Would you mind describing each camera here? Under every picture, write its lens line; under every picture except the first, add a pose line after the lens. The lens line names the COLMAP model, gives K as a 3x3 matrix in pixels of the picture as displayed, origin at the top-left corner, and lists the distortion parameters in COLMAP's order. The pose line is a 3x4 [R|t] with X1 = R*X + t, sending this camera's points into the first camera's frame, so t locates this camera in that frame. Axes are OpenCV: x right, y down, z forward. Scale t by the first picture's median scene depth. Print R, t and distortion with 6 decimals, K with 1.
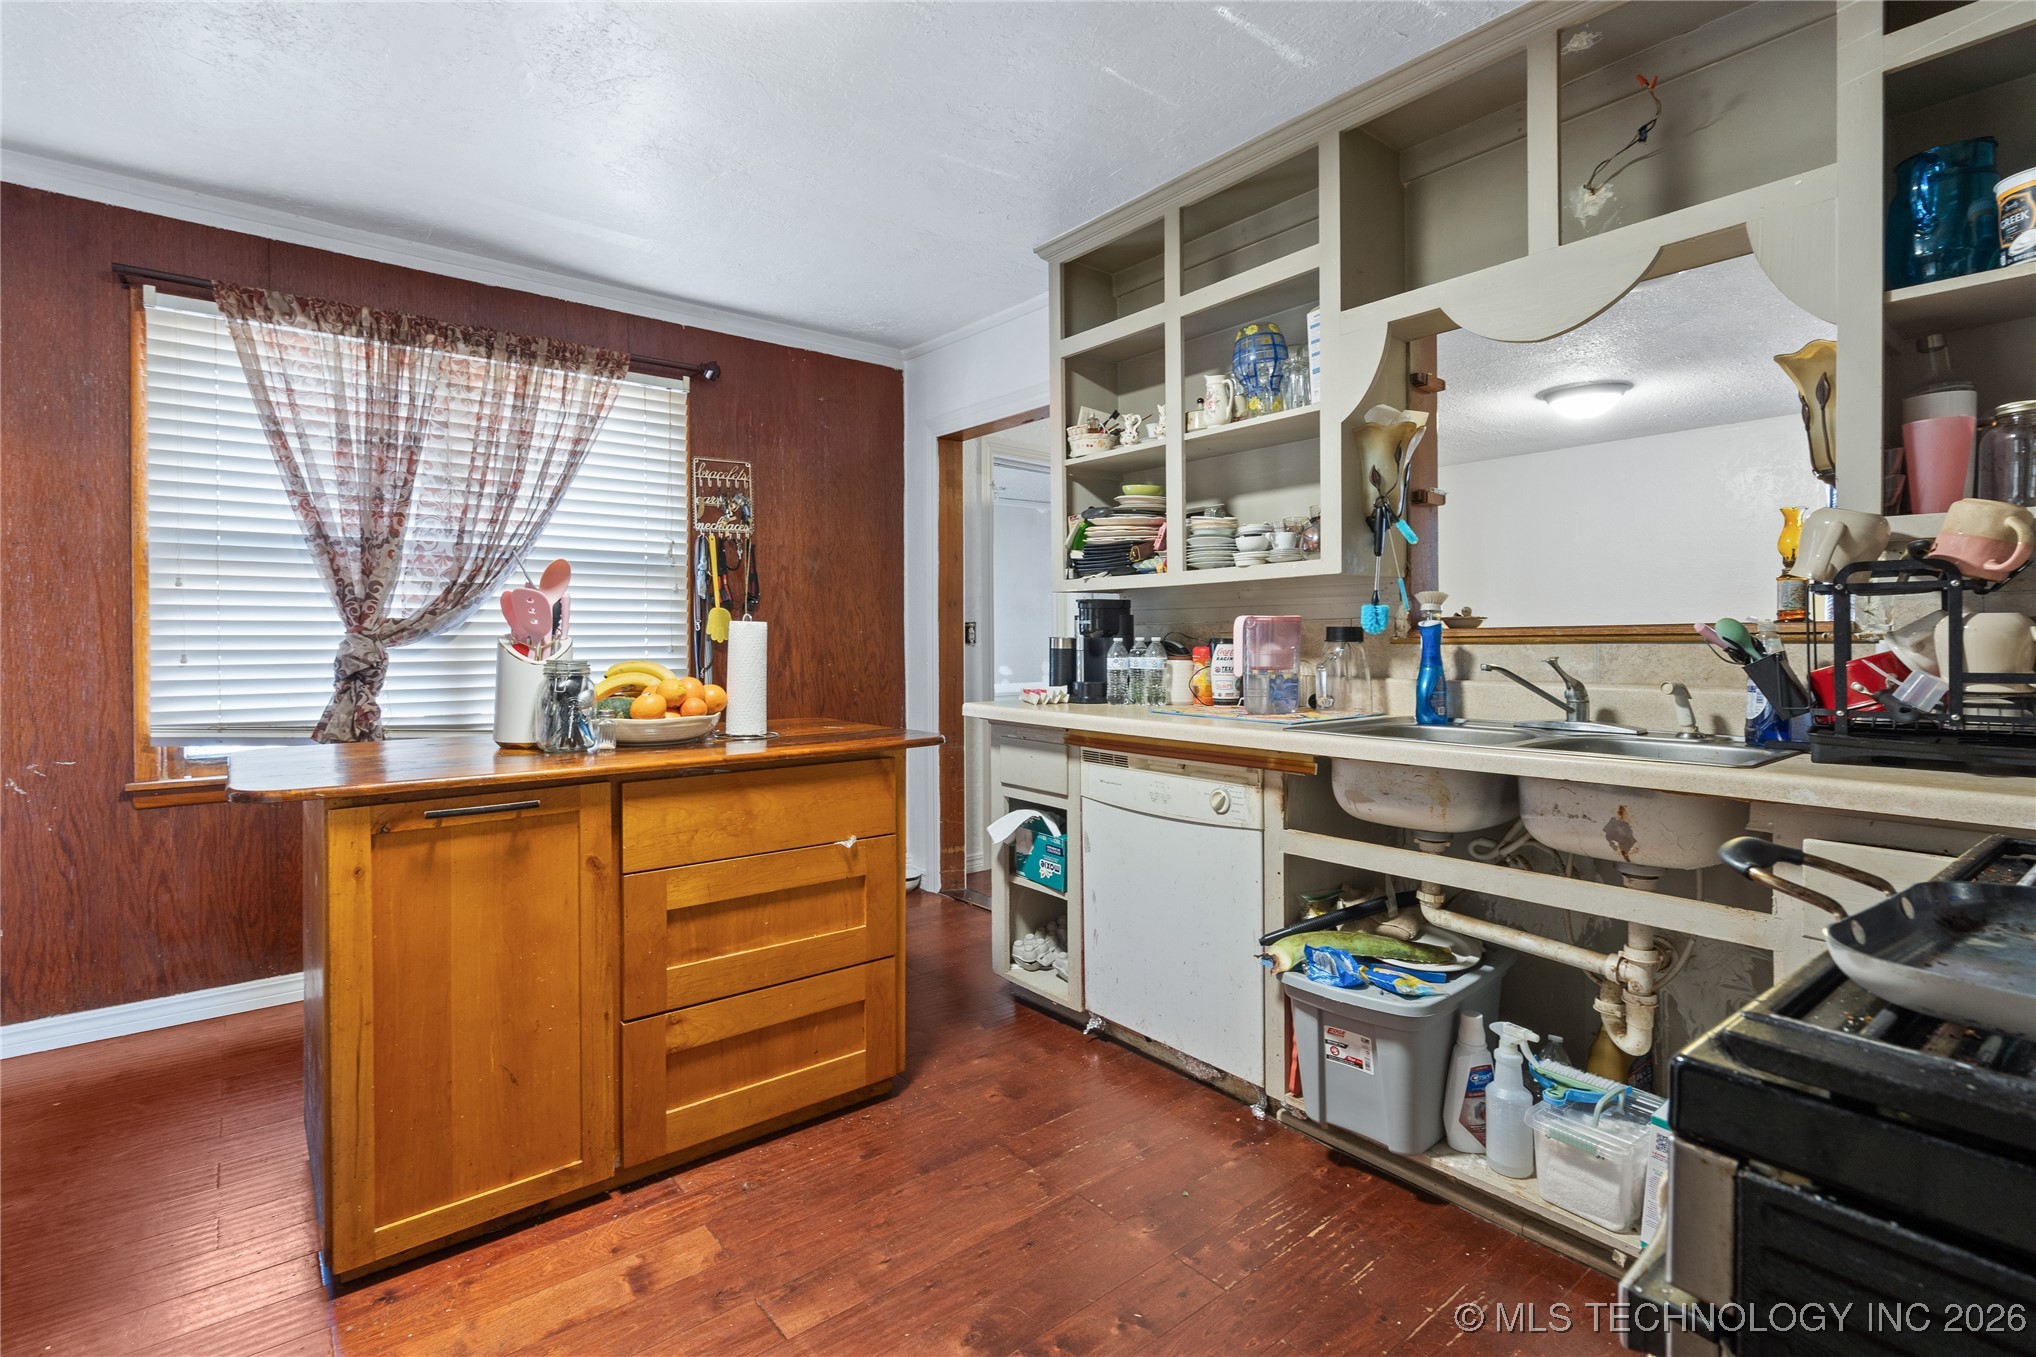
lens RADIAL K [[951.8, 0, 1006.0], [0, 951.8, 661.9], [0, 0, 1]] dist [0.001234, 0.000180]
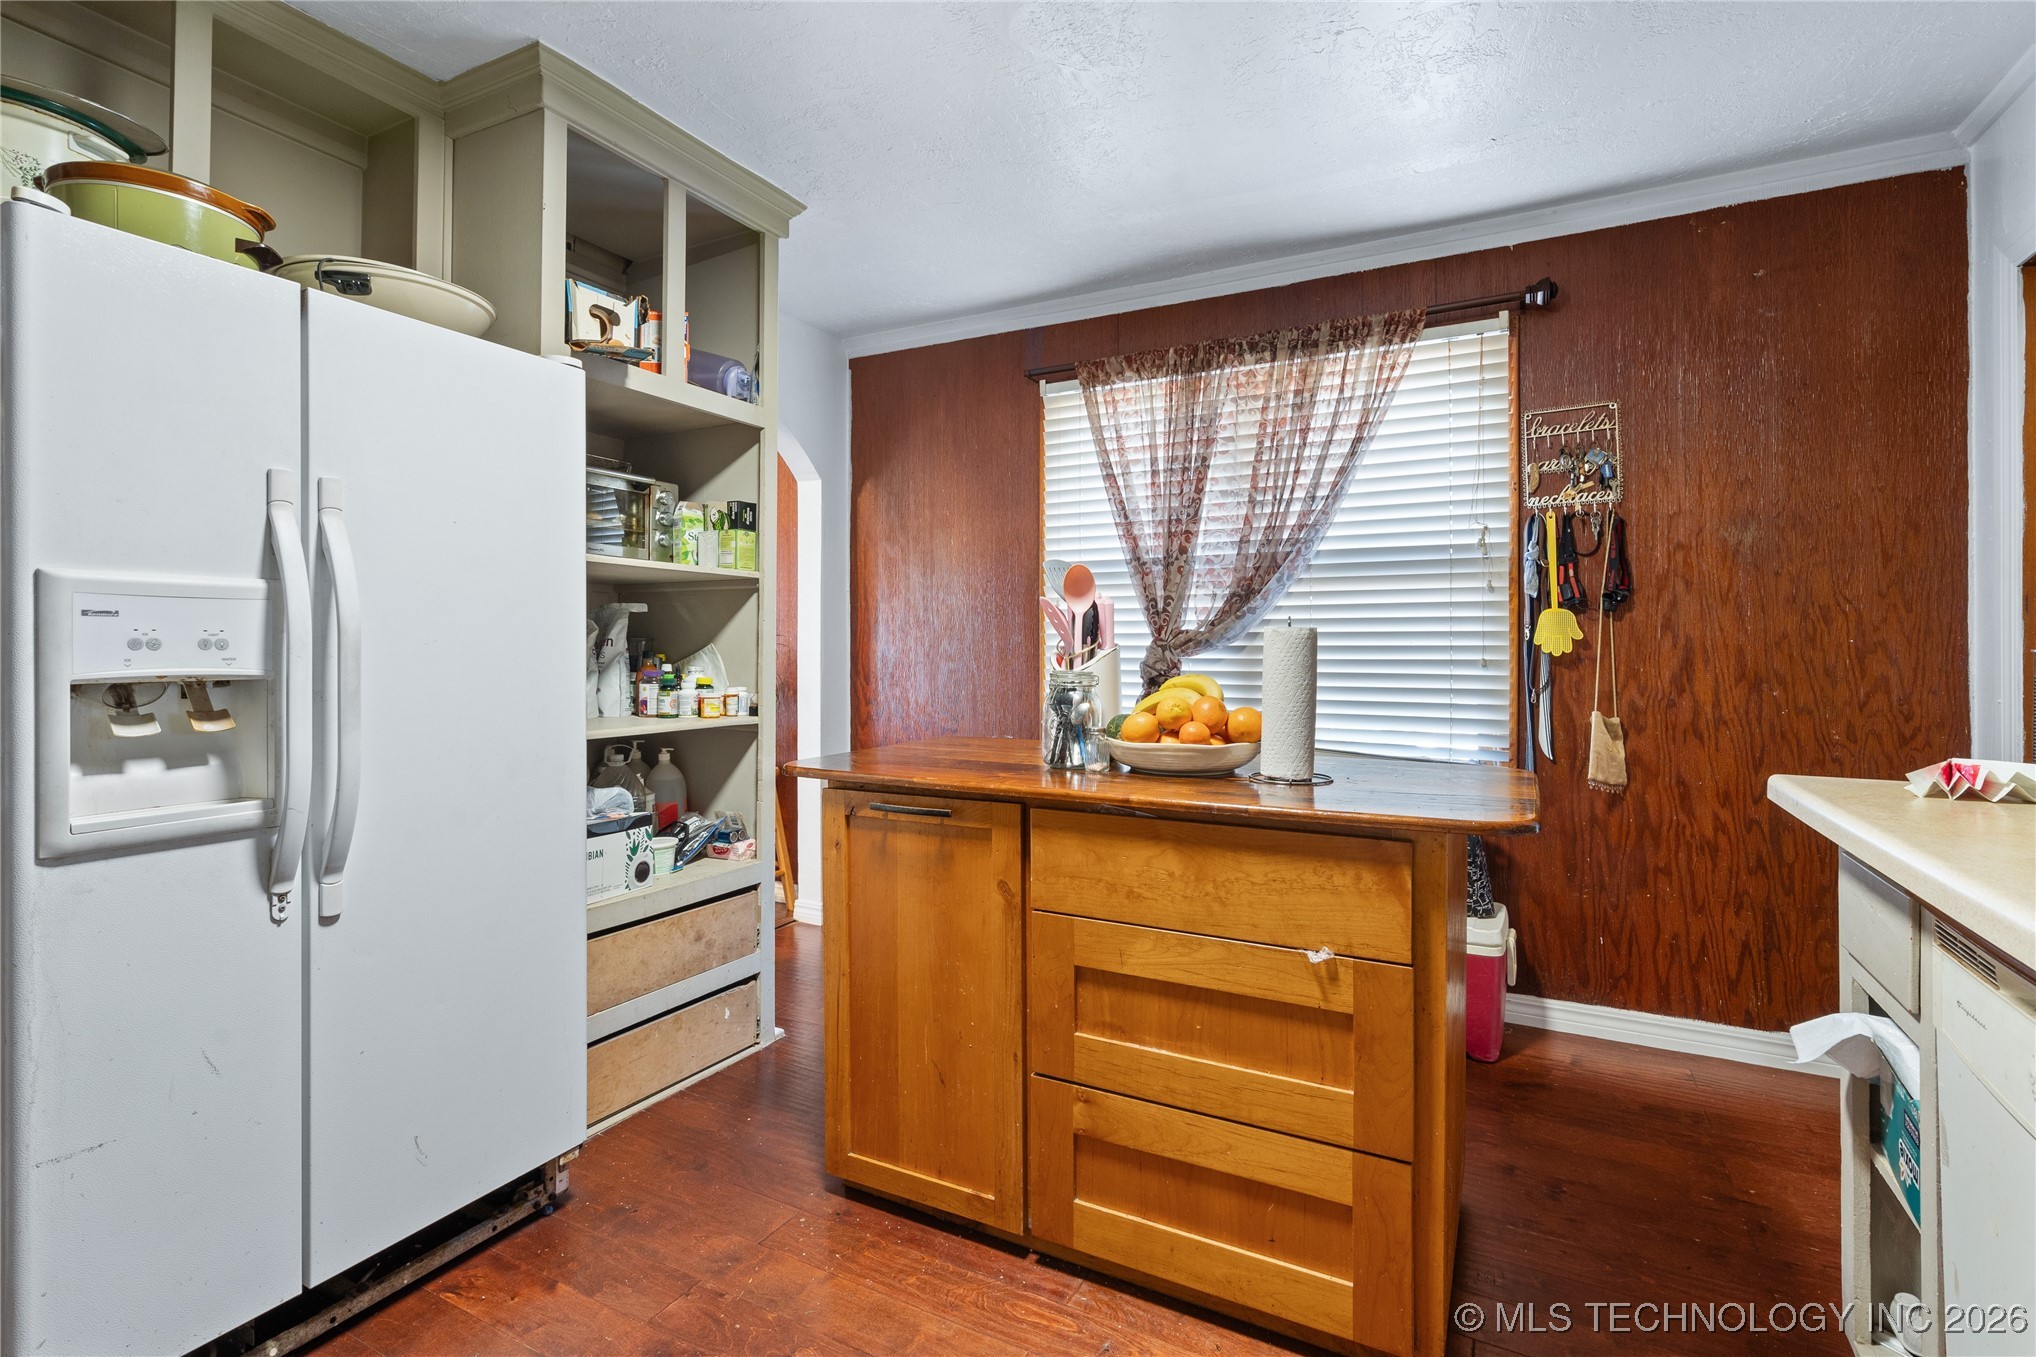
lens RADIAL K [[951.8, 0, 1006.0], [0, 951.8, 661.9], [0, 0, 1]] dist [0.001234, 0.000180]
pose [[0.386627, 0.016656, -0.922086, 0.266836], [-0.027588, 0.999598, 0.006488, -0.010626], [0.921823, 0.022930, 0.386932, 0.396197]]
